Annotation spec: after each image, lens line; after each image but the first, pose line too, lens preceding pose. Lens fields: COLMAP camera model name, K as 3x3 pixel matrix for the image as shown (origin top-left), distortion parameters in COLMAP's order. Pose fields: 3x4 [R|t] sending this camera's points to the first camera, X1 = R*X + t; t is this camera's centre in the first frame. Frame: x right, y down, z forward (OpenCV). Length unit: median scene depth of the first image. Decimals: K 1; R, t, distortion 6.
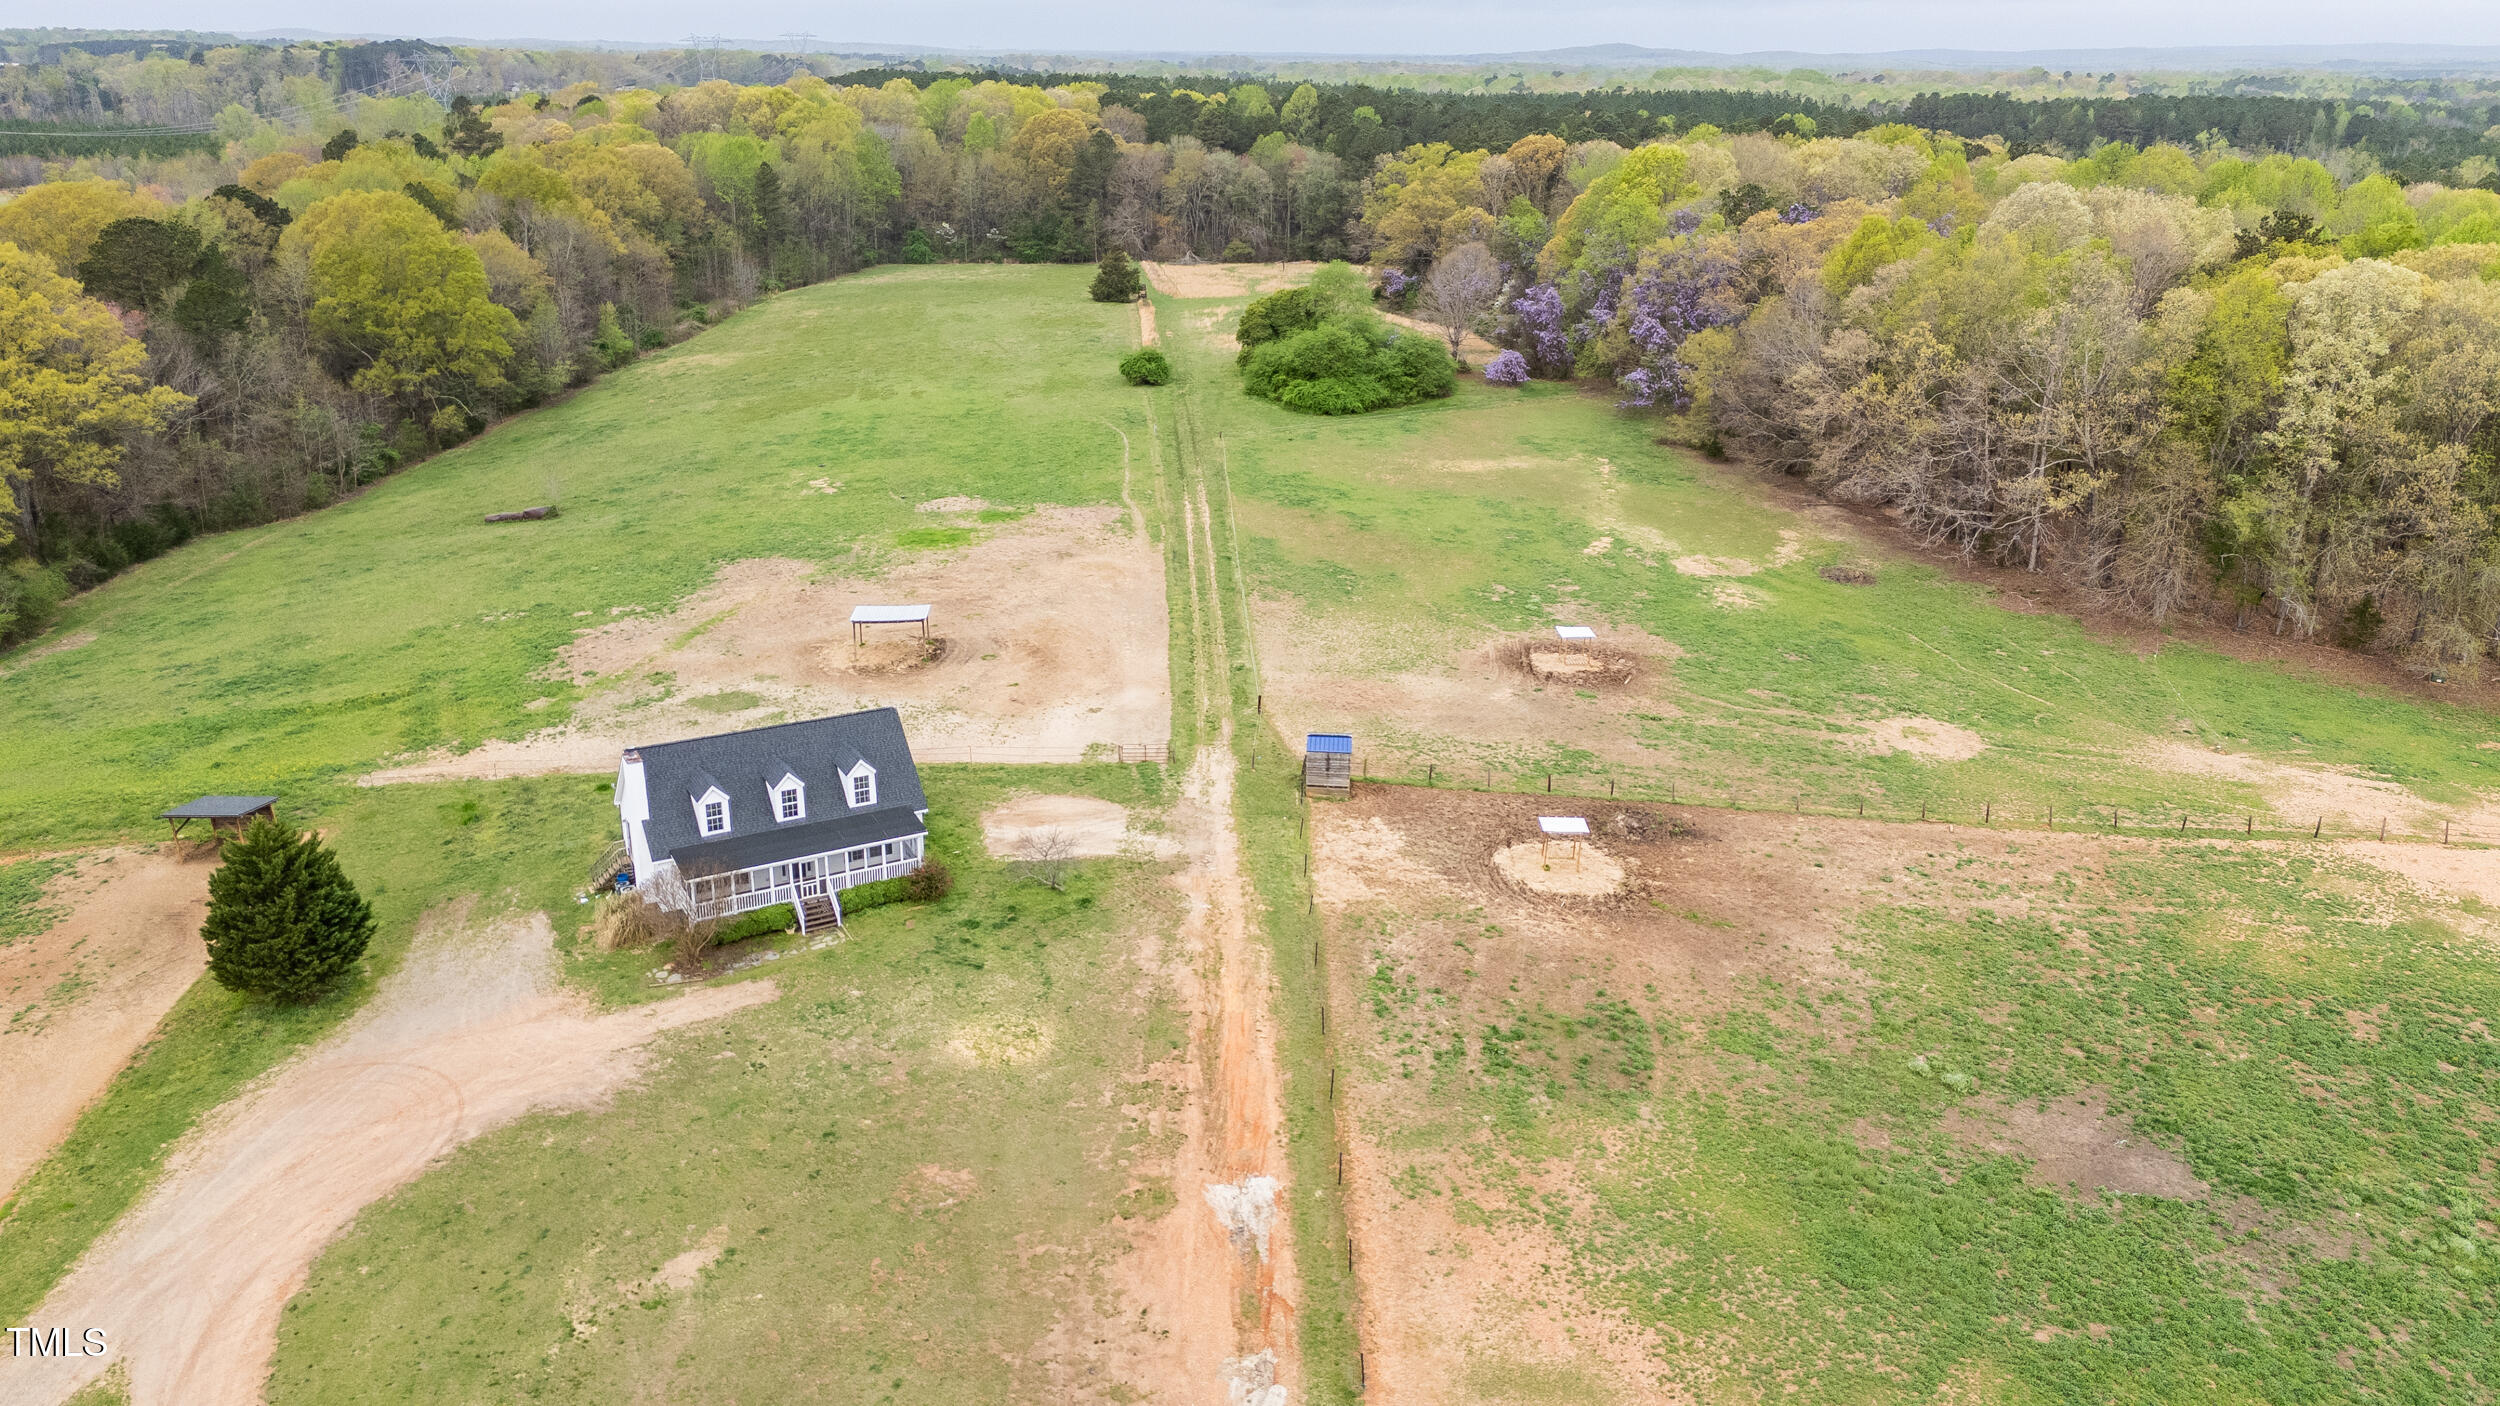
lens RADIAL K [[1820.5, 0, 1252.8], [0, 1820.5, 711.6], [0, 0, 1]] dist [0.078026, -0.073823]
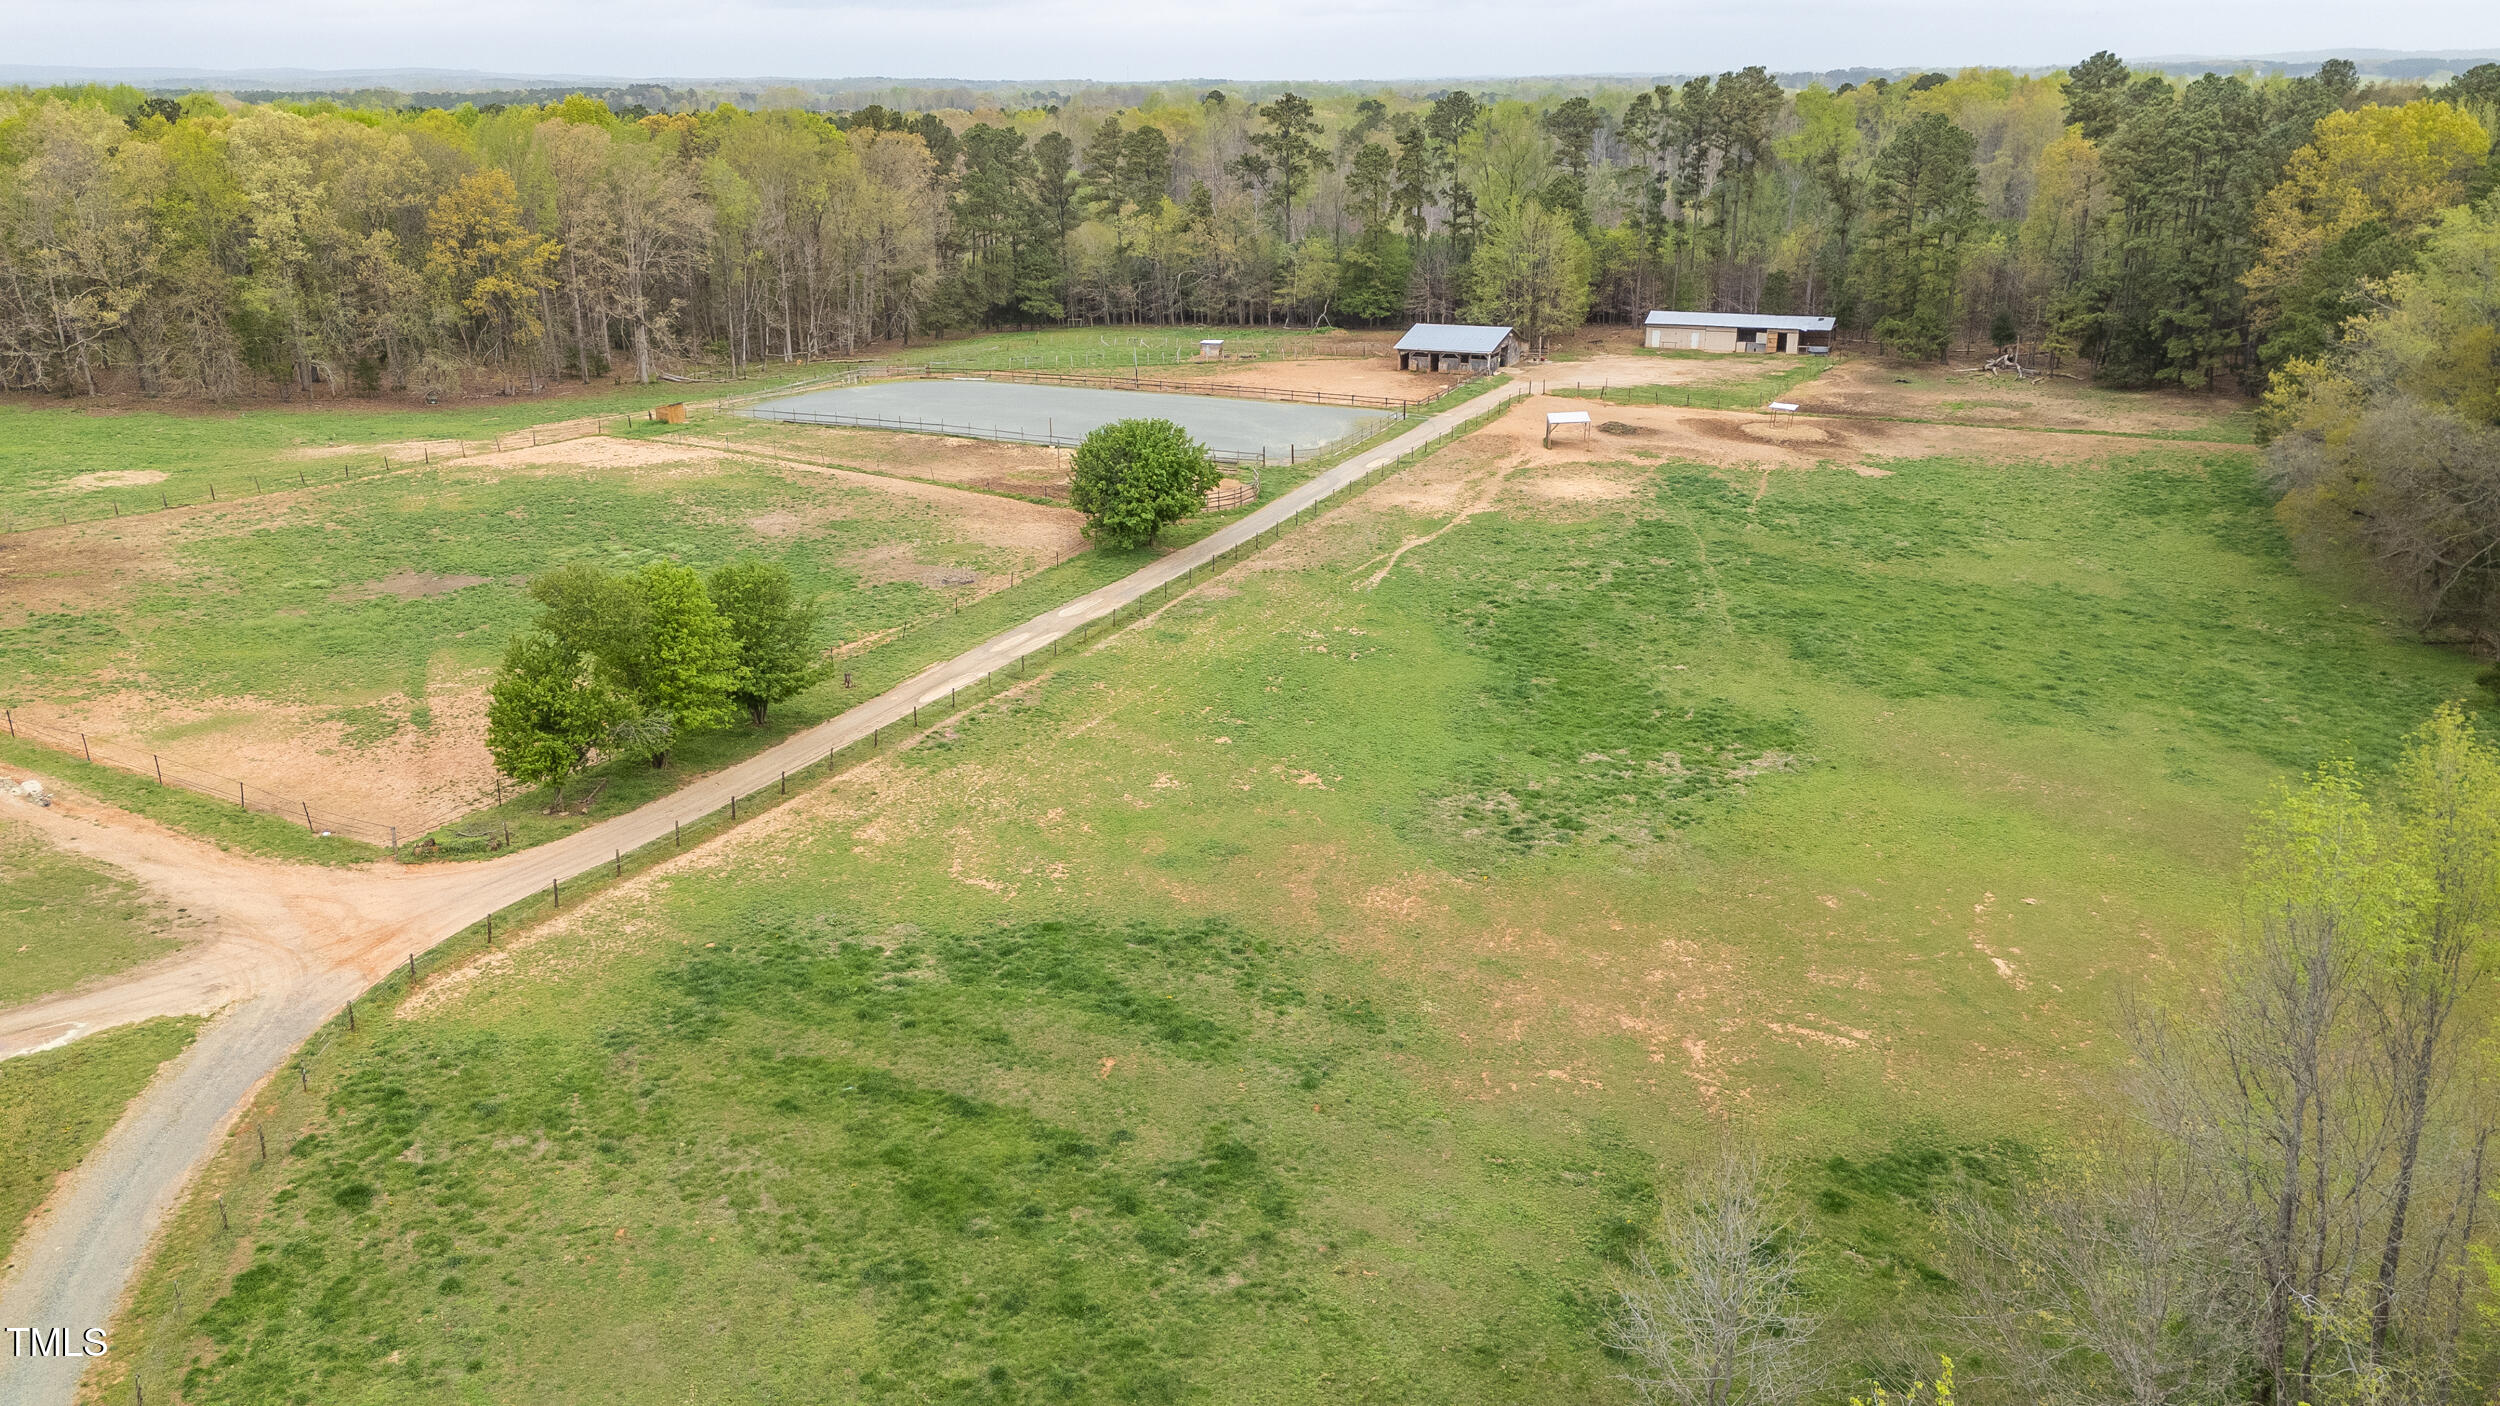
lens RADIAL K [[1820.5, 0, 1247.0], [0, 1820.5, 706.4], [0, 0, 1]] dist [0.078026, -0.073823]
pose [[0.470771, -0.295708, 0.831223, -0.205850], [0.306341, 0.938326, 0.160311, 0.109071], [-0.827363, 0.179168, 0.532324, -0.151738]]
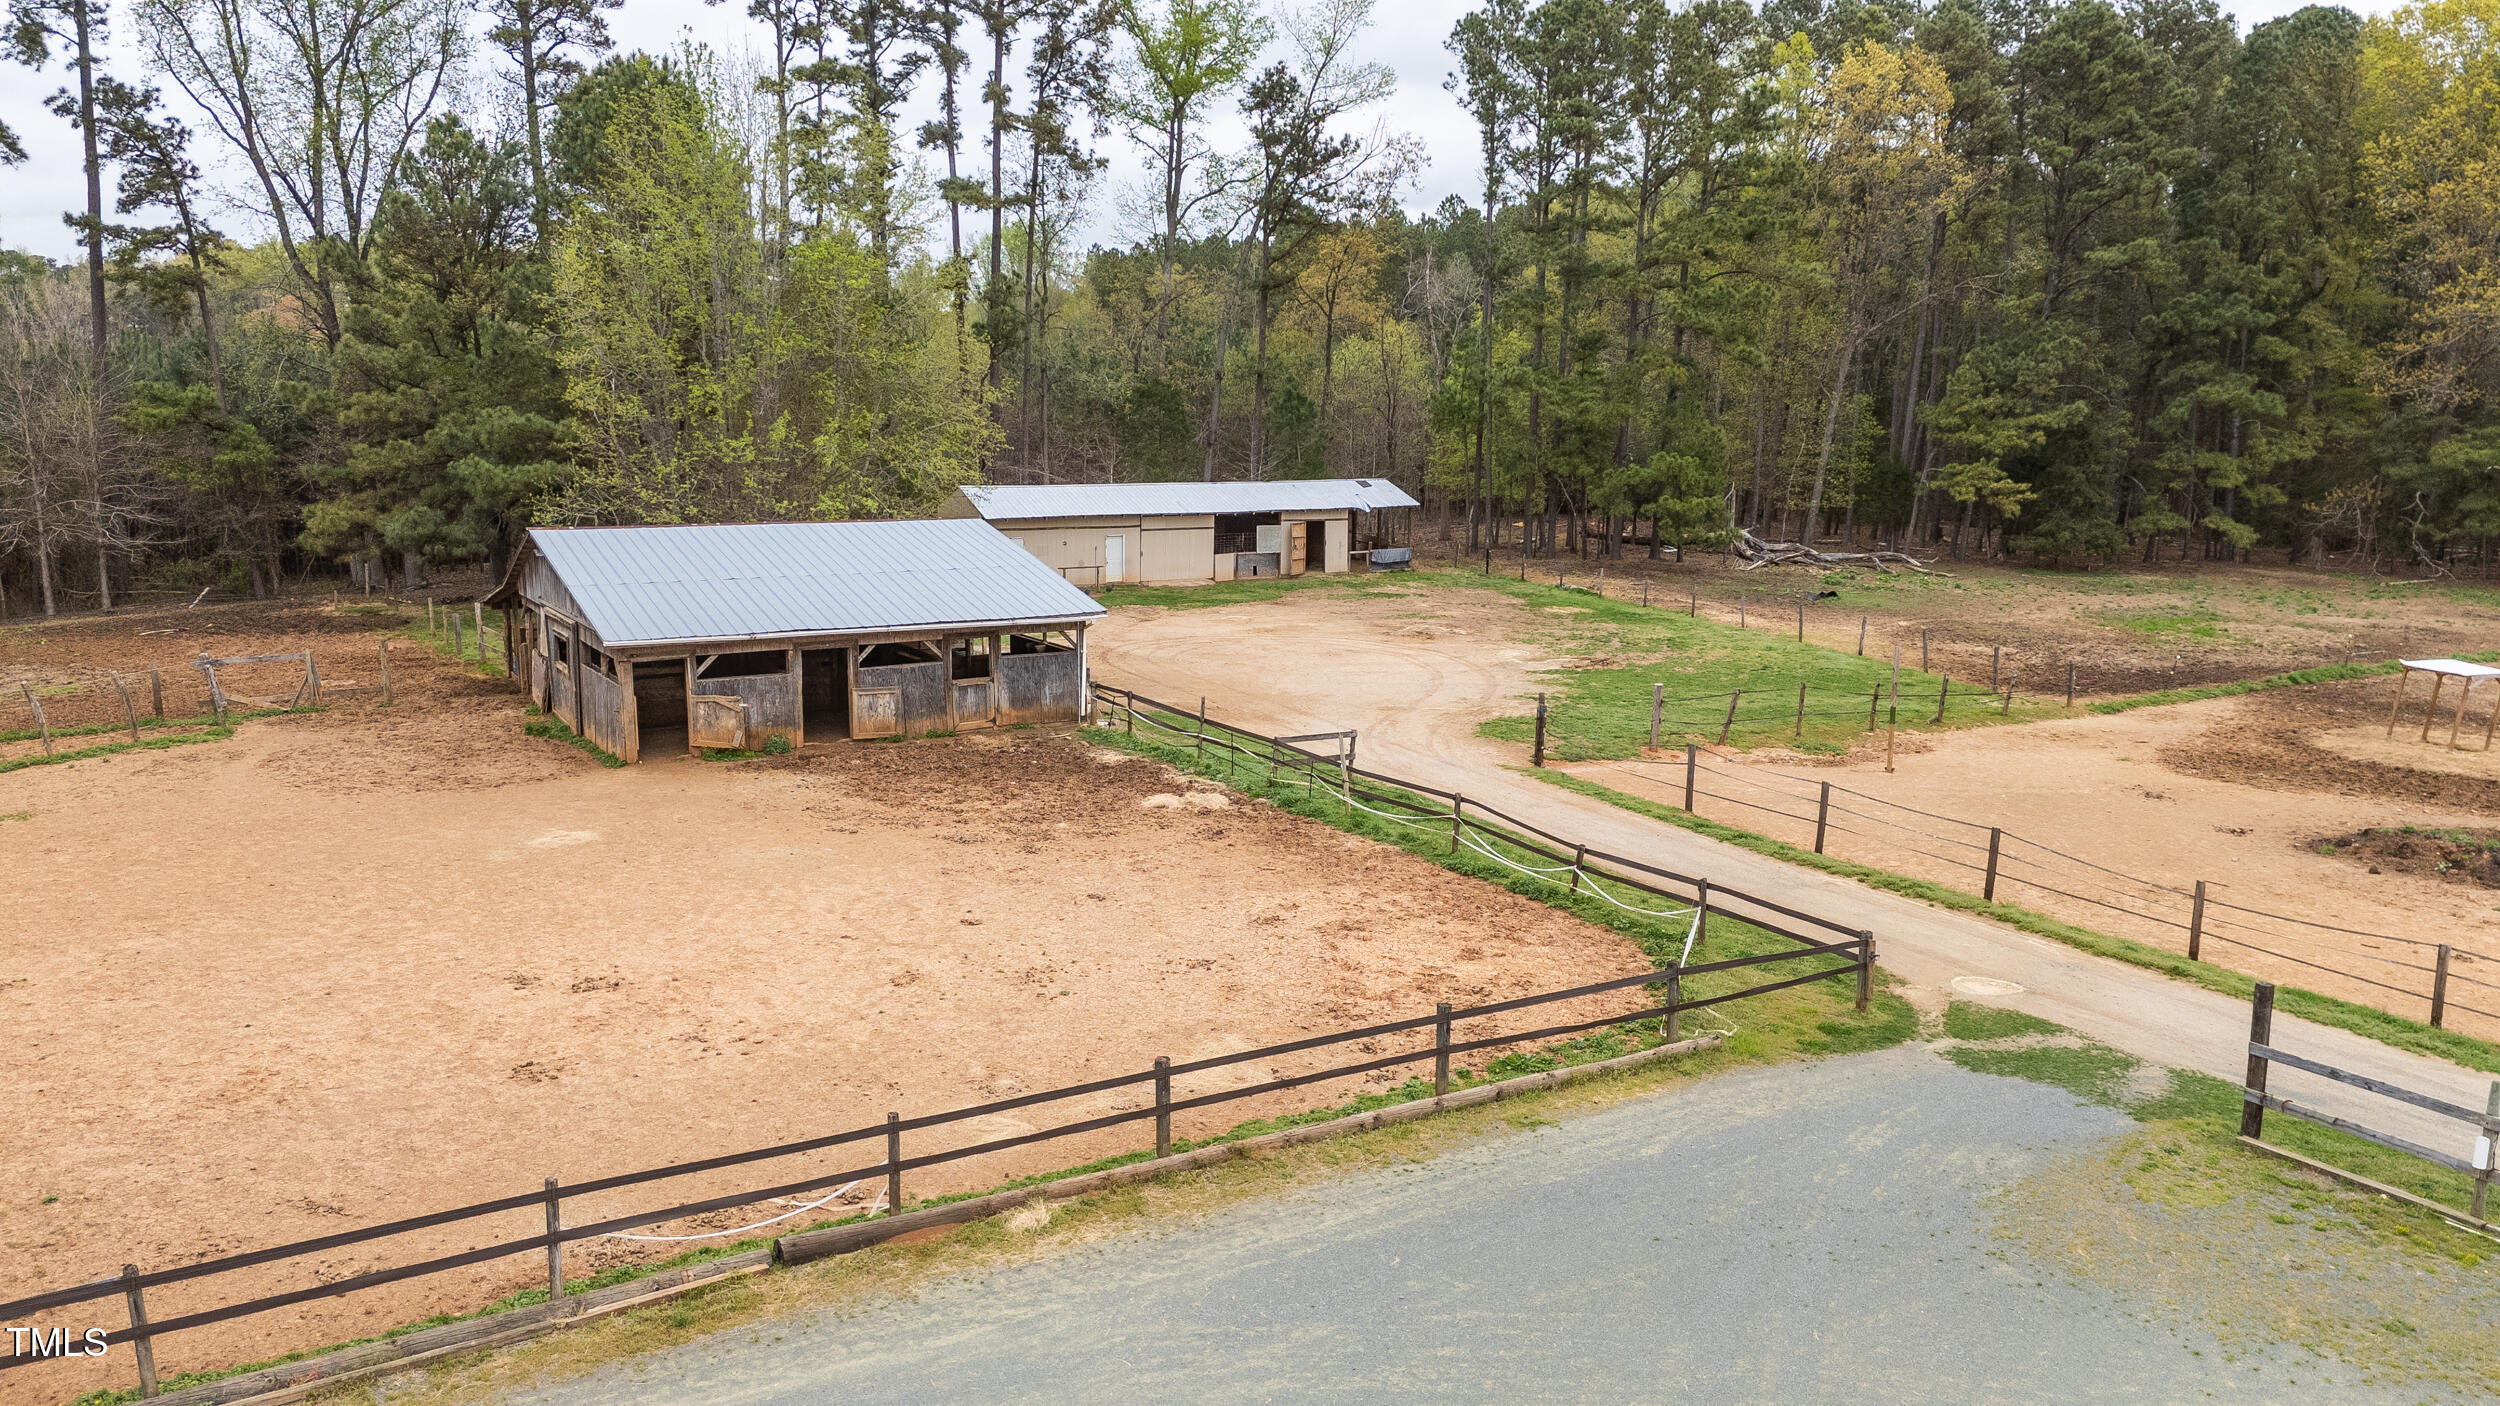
lens RADIAL K [[1820.5, 0, 1248.0], [0, 1820.5, 700.7], [0, 0, 1]] dist [0.078026, -0.073823]
pose [[-0.480649, -0.159669, 0.862254, 0.510889], [0.279225, 0.904237, 0.323093, 0.073832], [-0.831270, 0.396057, -0.390037, 0.288372]]
